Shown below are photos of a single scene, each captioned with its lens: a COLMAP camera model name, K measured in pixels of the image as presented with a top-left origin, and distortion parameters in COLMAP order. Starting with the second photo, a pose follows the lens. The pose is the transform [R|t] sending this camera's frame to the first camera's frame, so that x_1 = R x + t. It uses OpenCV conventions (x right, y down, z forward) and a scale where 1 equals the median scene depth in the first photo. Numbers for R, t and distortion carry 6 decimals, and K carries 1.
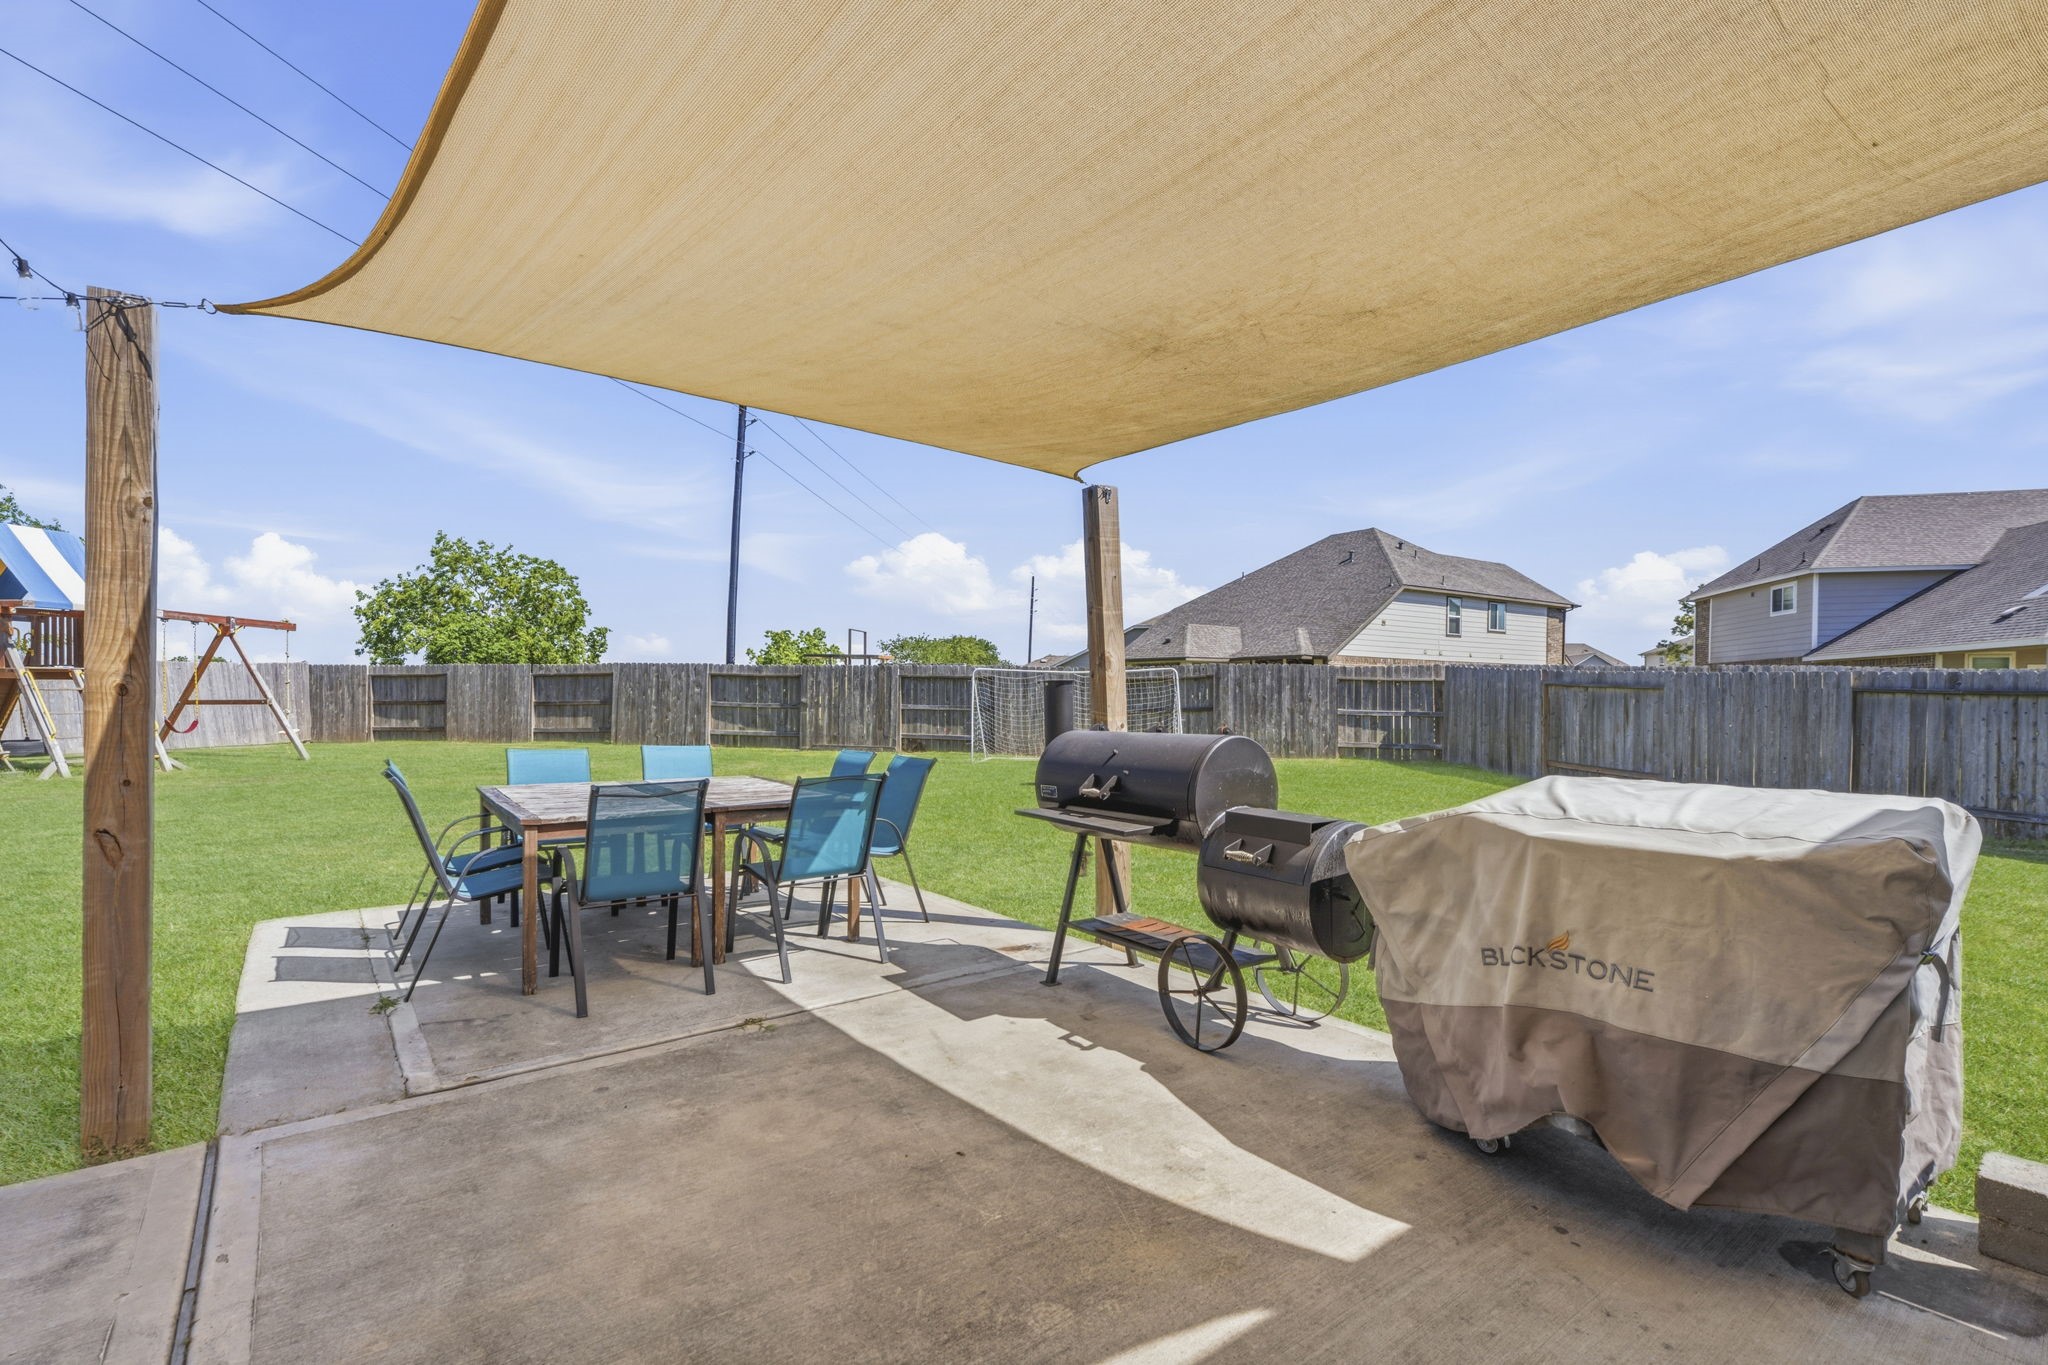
lens RADIAL K [[933.4, 0, 1025.4], [0, 933.4, 696.7], [0, 0, 1]] dist [-0.004192, -0.000760]
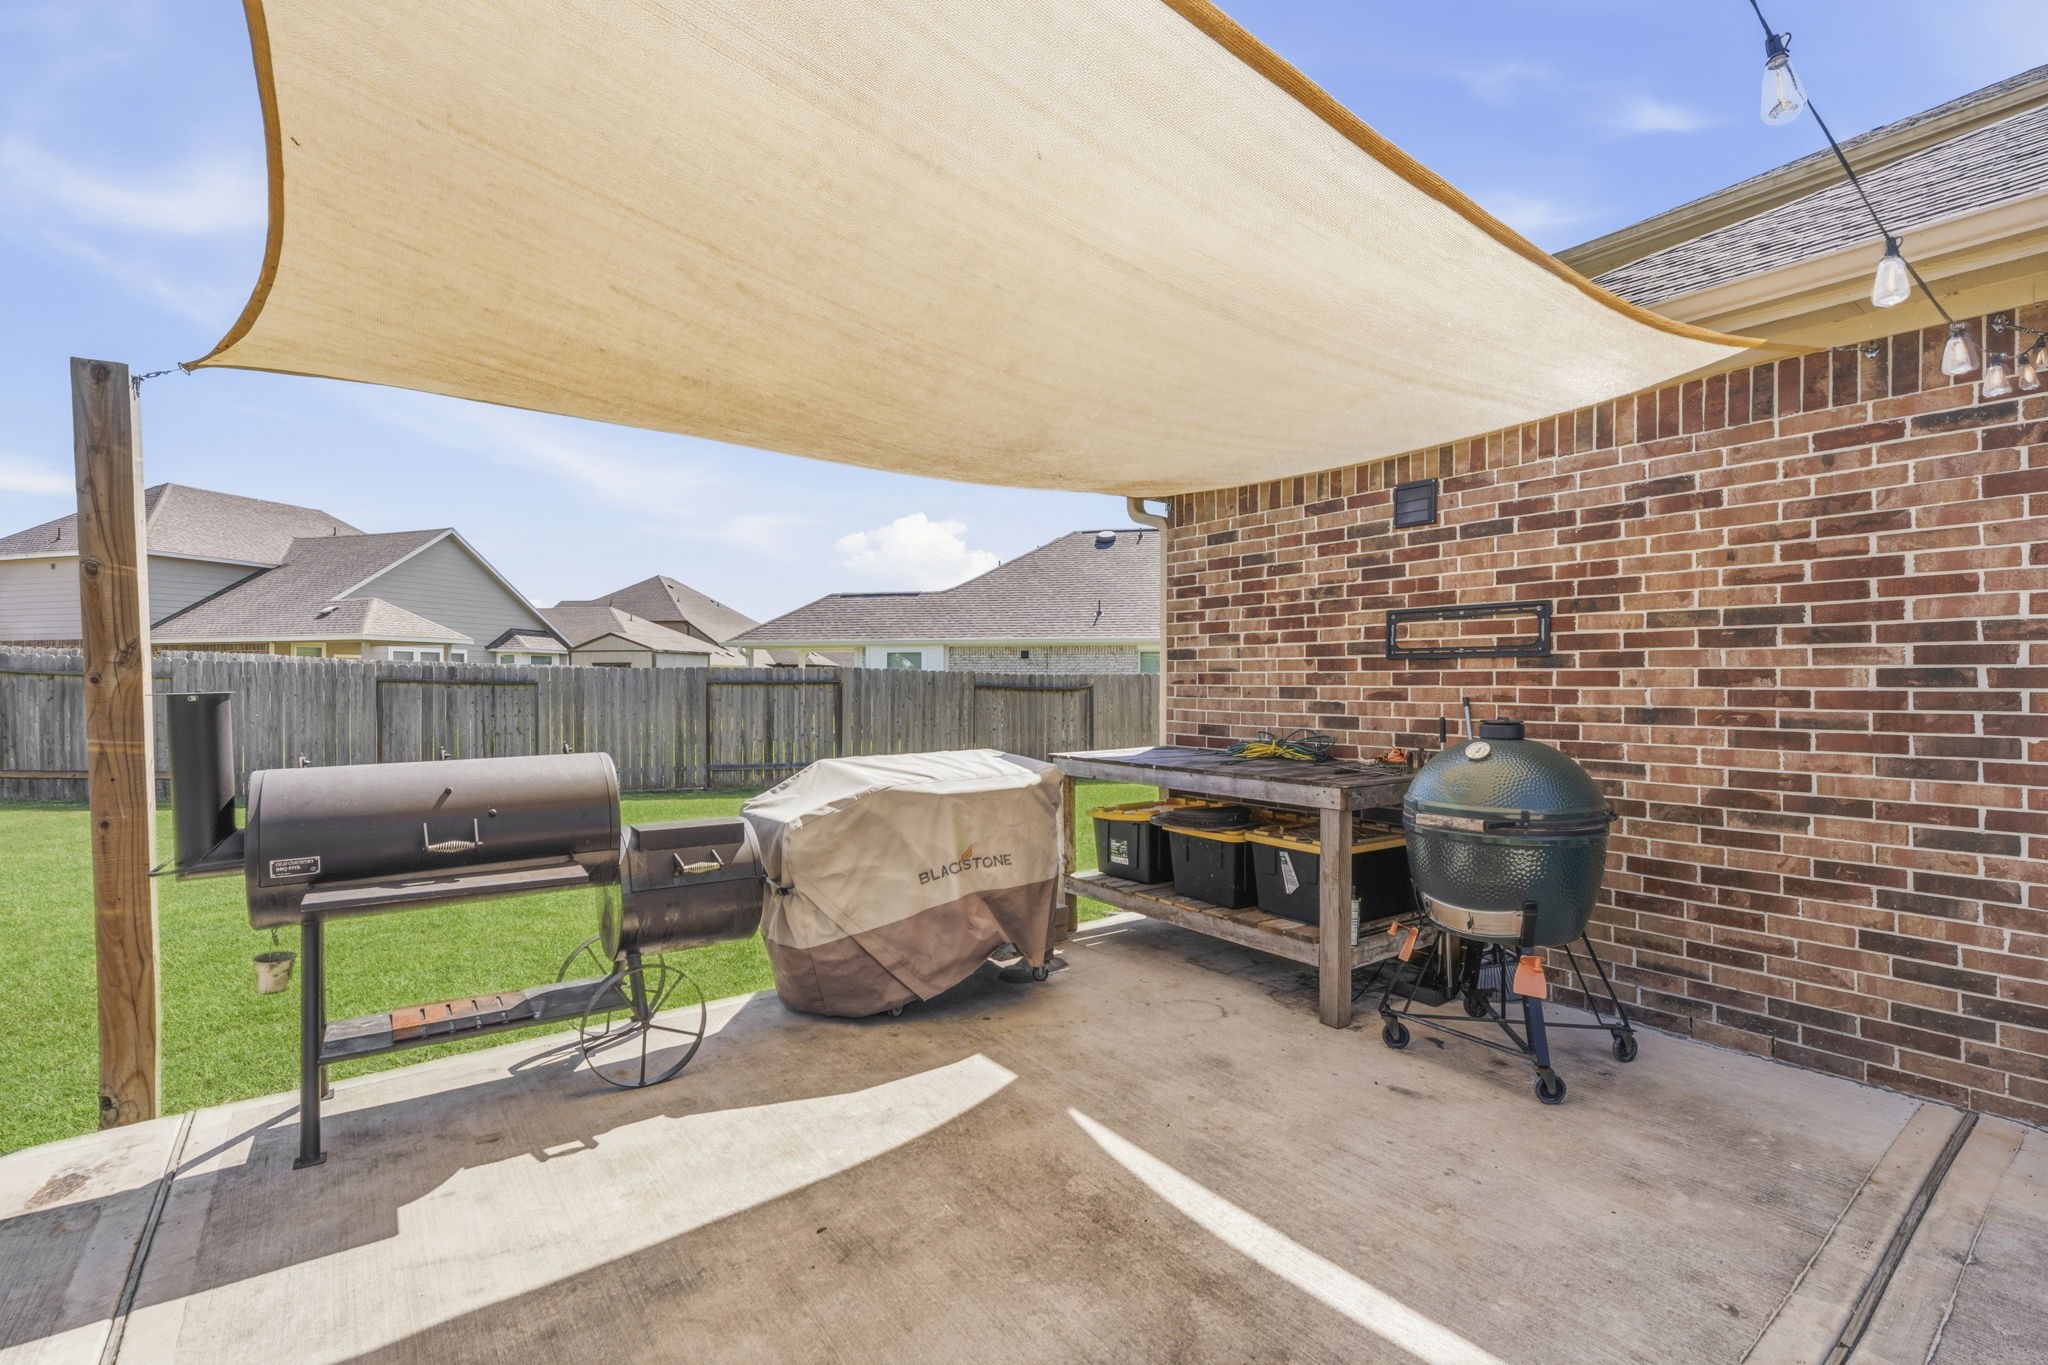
lens RADIAL K [[897.0, 0, 1019.3], [0, 897.0, 679.2], [0, 0, 1]] dist [0.000060, 0.000038]
pose [[0.024406, -0.002610, 0.999699, -0.198563], [0.000732, 0.999996, 0.002593, -0.010194], [-0.999702, 0.000669, 0.024408, 0.166897]]
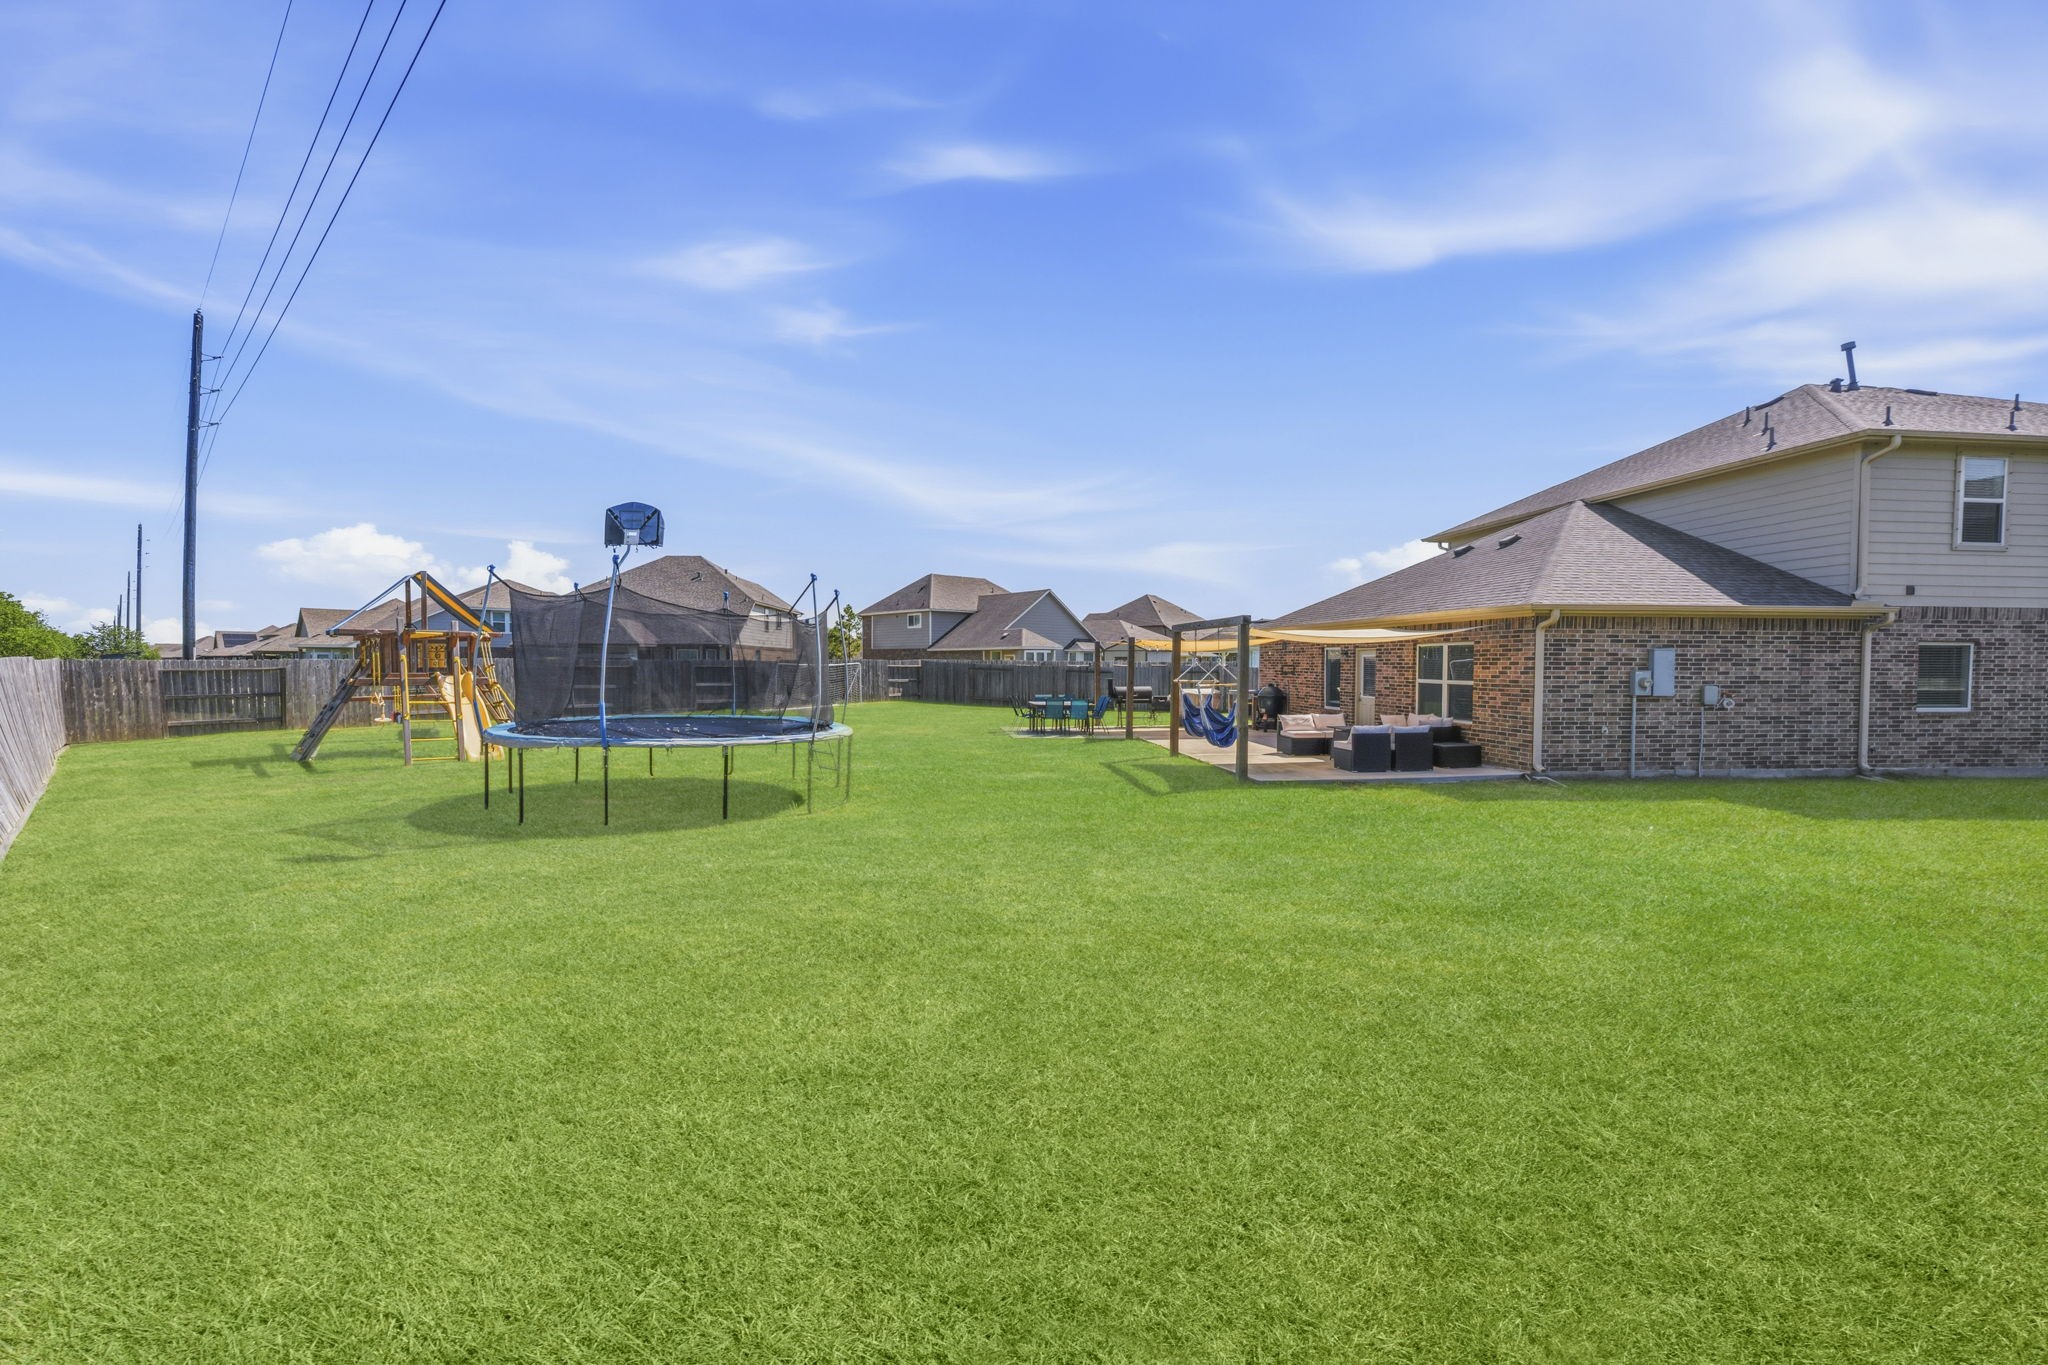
lens RADIAL K [[756.2, 0, 1019.8], [0, 756.2, 656.8], [0, 0, 1]] dist [-0.000252, -0.000052]
pose [[0.538682, -0.001291, 0.842508, -1.656365], [0.009125, 0.999949, -0.004302, -0.049913], [-0.842460, 0.010005, 0.538666, -0.420043]]
